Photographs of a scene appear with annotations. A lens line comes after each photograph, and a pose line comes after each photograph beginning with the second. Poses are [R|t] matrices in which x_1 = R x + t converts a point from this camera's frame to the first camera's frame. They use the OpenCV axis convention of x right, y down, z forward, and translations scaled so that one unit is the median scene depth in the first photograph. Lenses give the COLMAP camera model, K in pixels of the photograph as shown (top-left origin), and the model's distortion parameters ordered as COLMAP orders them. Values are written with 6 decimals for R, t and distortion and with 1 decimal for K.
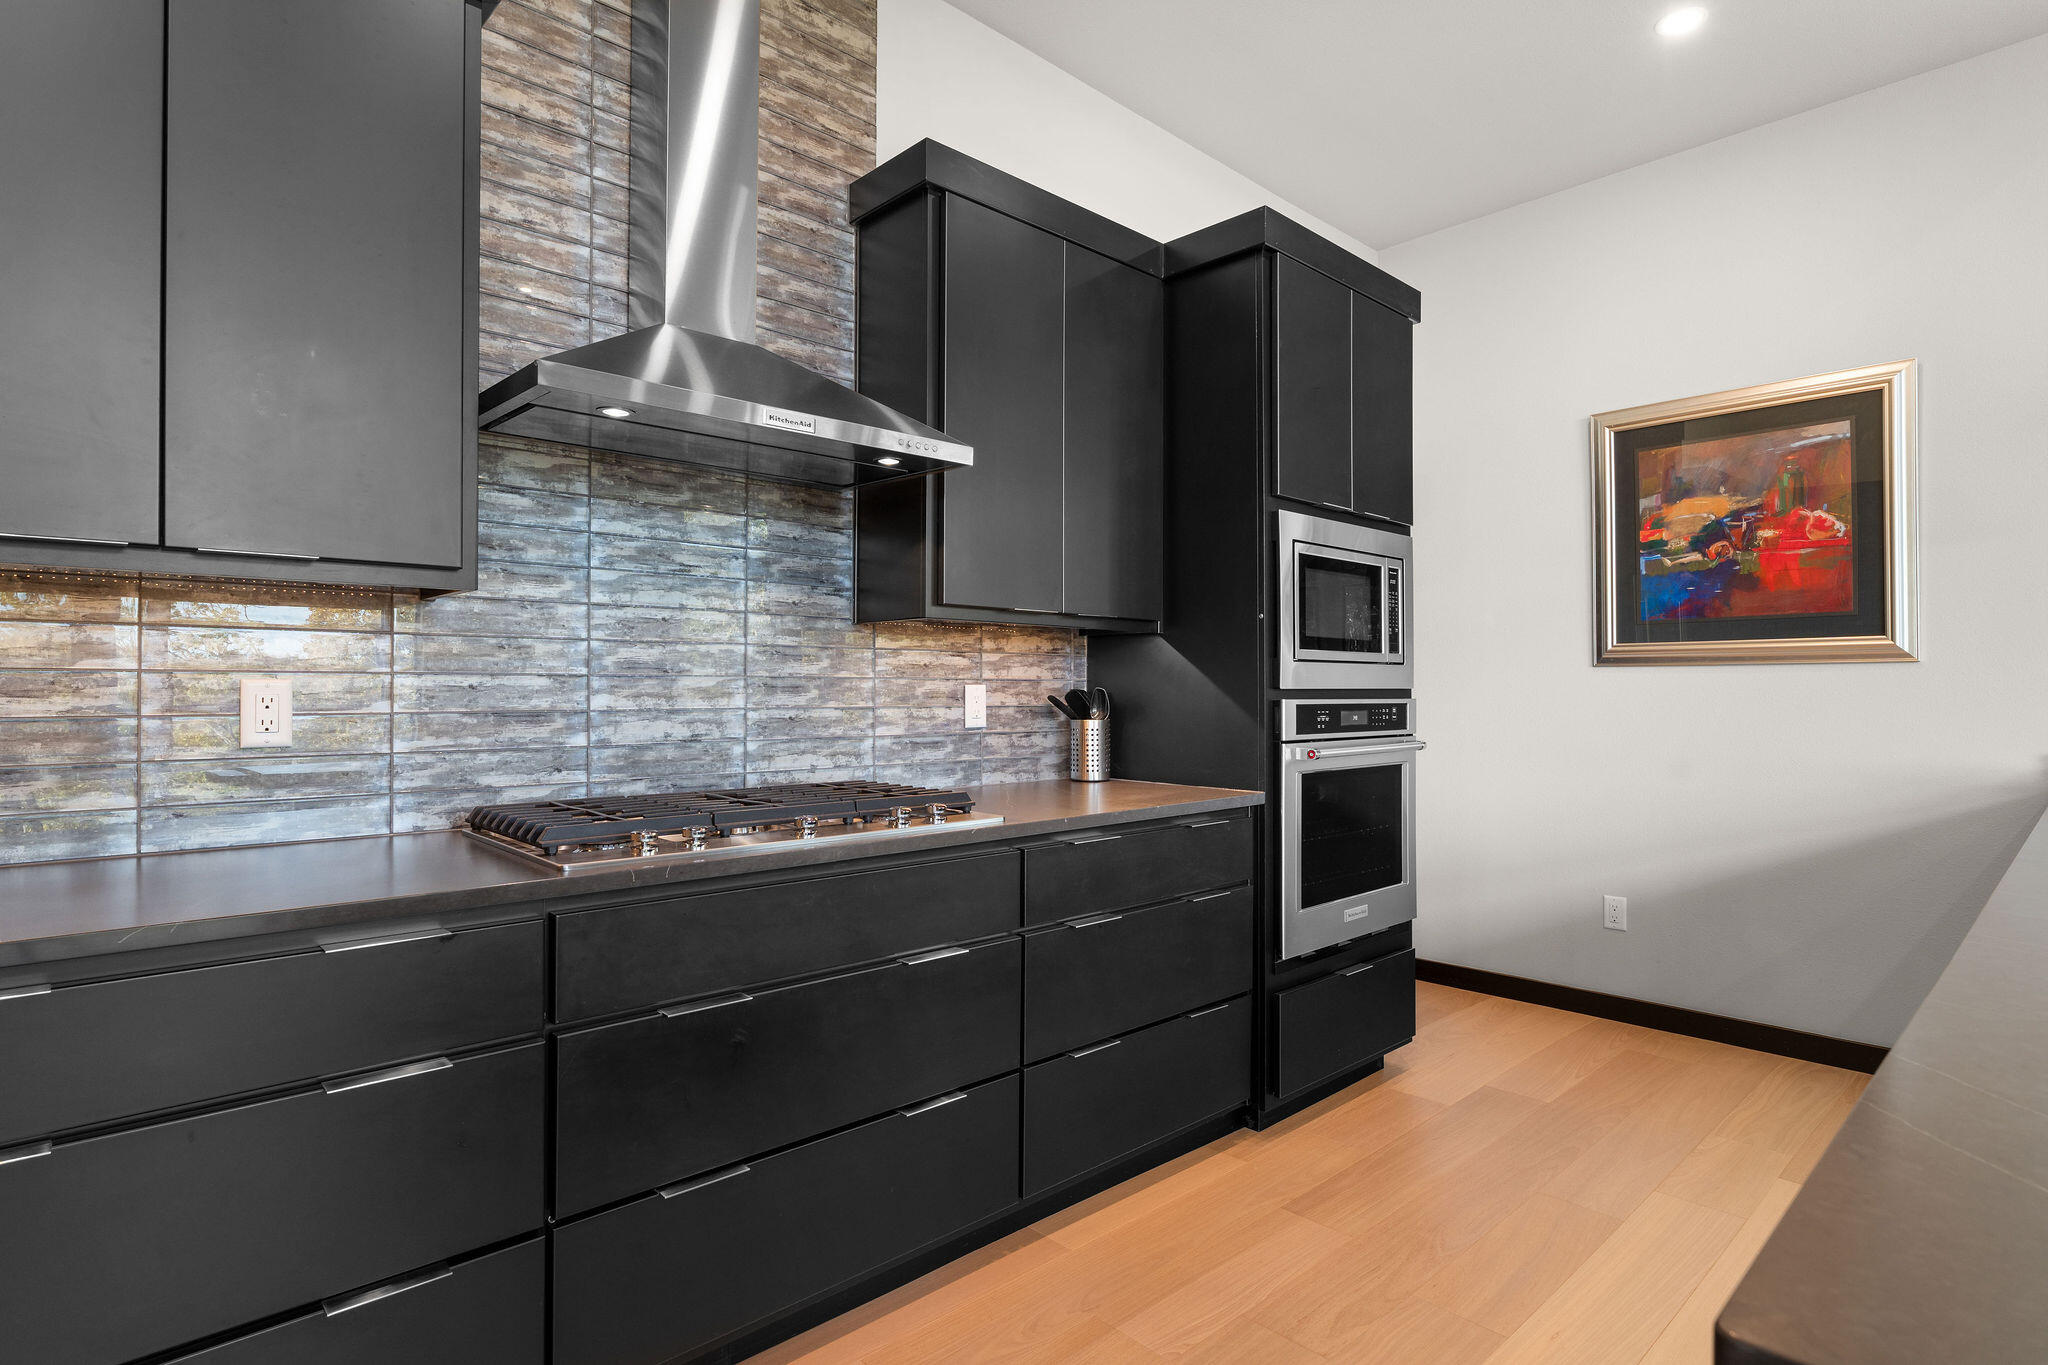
lens RADIAL K [[1060.2, 0, 1022.7], [0, 1060.2, 680.0], [0, 0, 1]] dist [-0.011772, 0.000273]
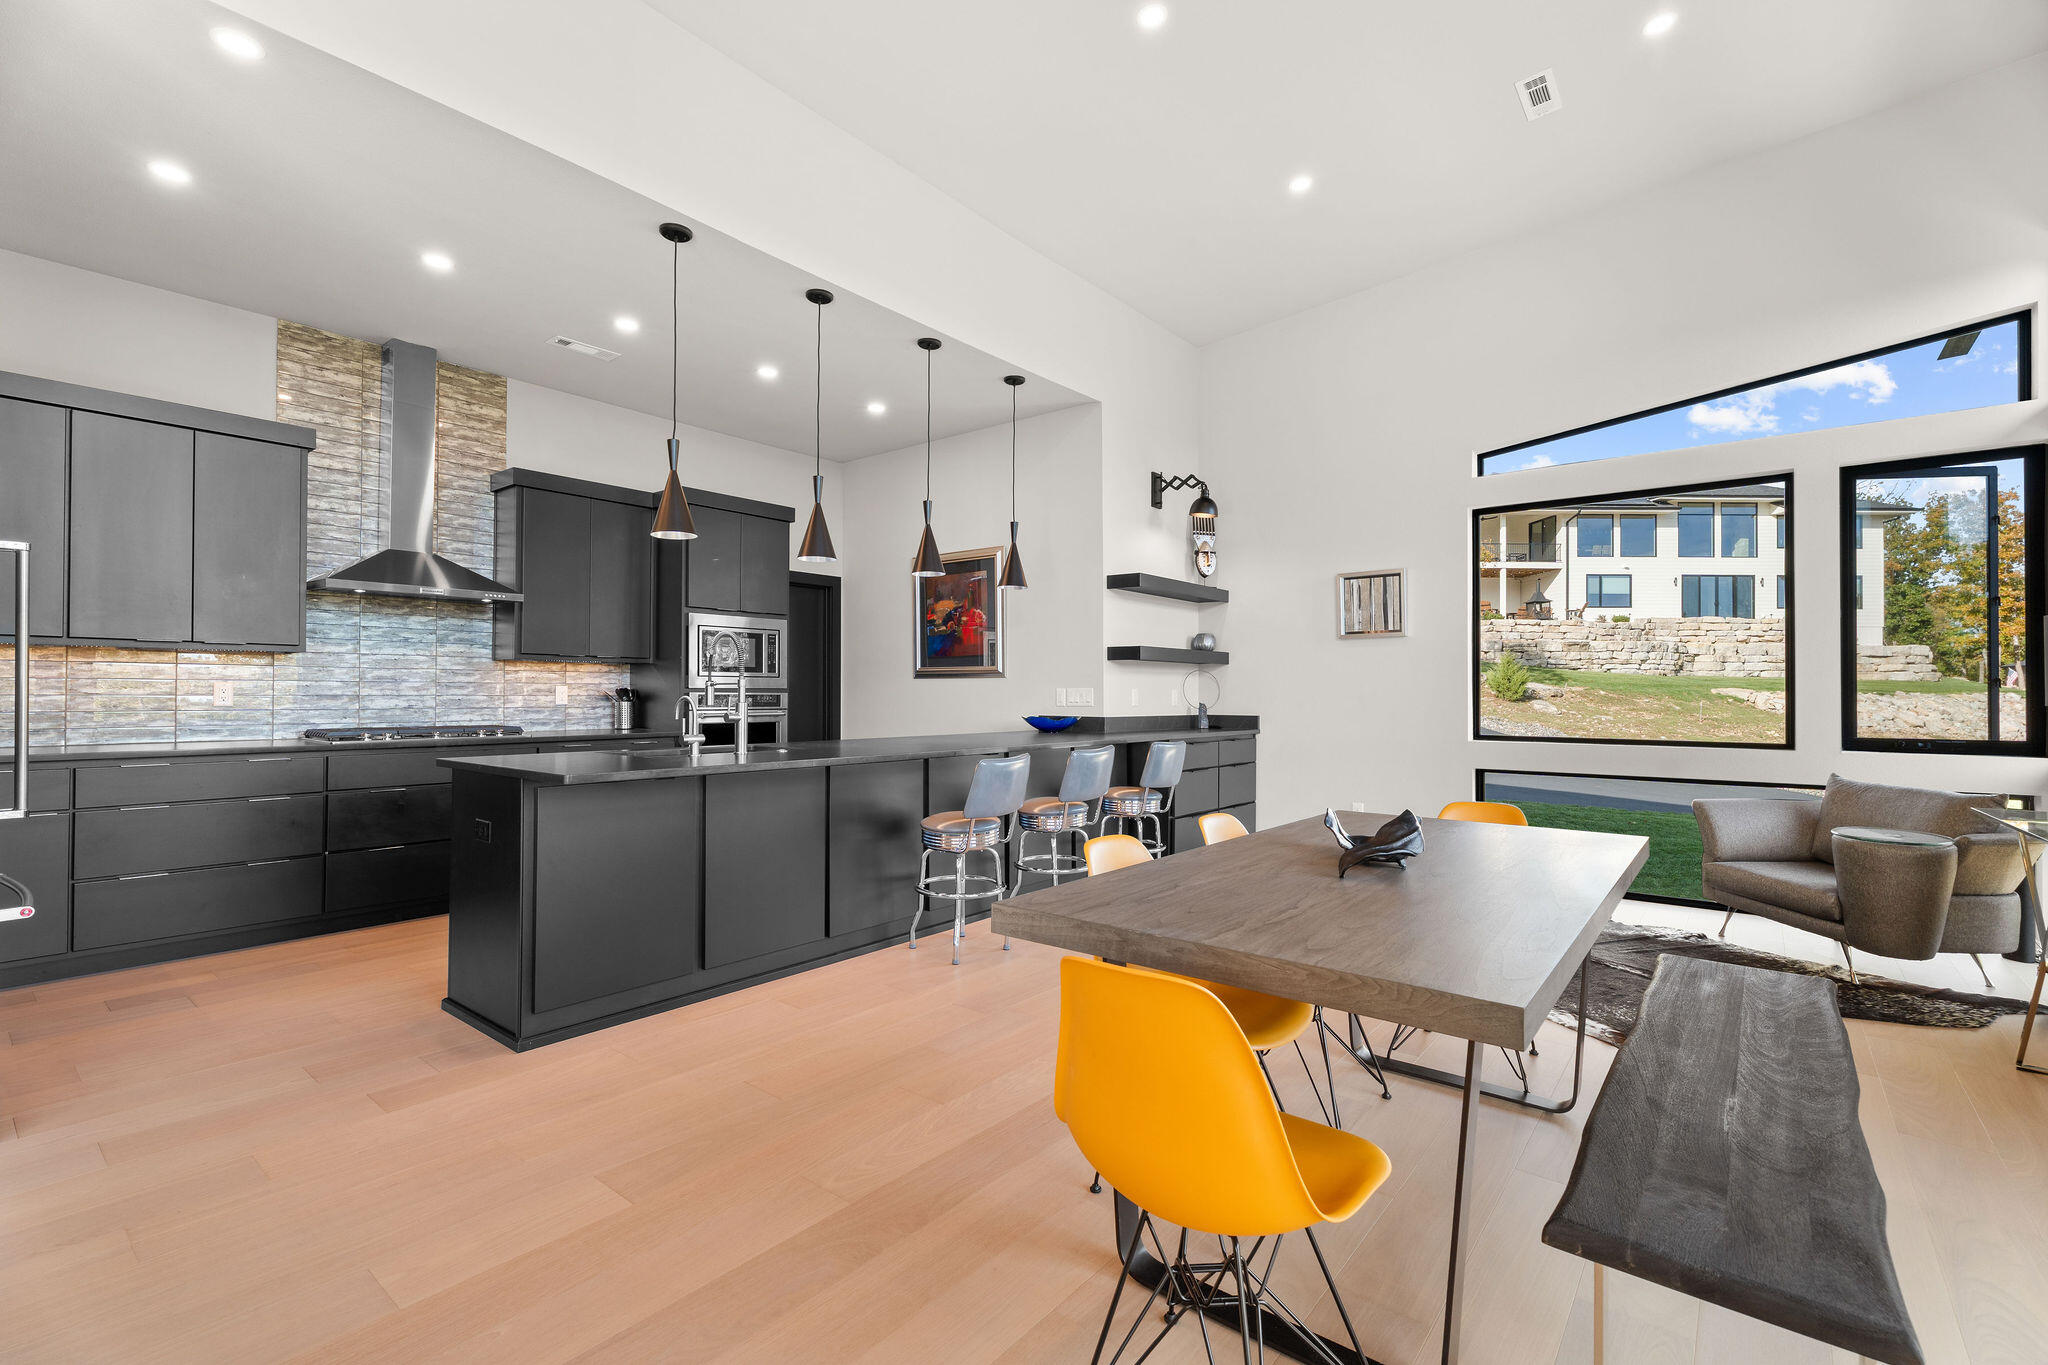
lens RADIAL K [[902.5, 0, 1019.1], [0, 902.5, 683.5], [0, 0, 1]] dist [0.003009, 0.000196]
pose [[0.991757, 0.001592, 0.128127, 0.778780], [-0.001040, 0.999990, -0.004376, 0.007727], [-0.128132, 0.004206, 0.991748, -1.202874]]
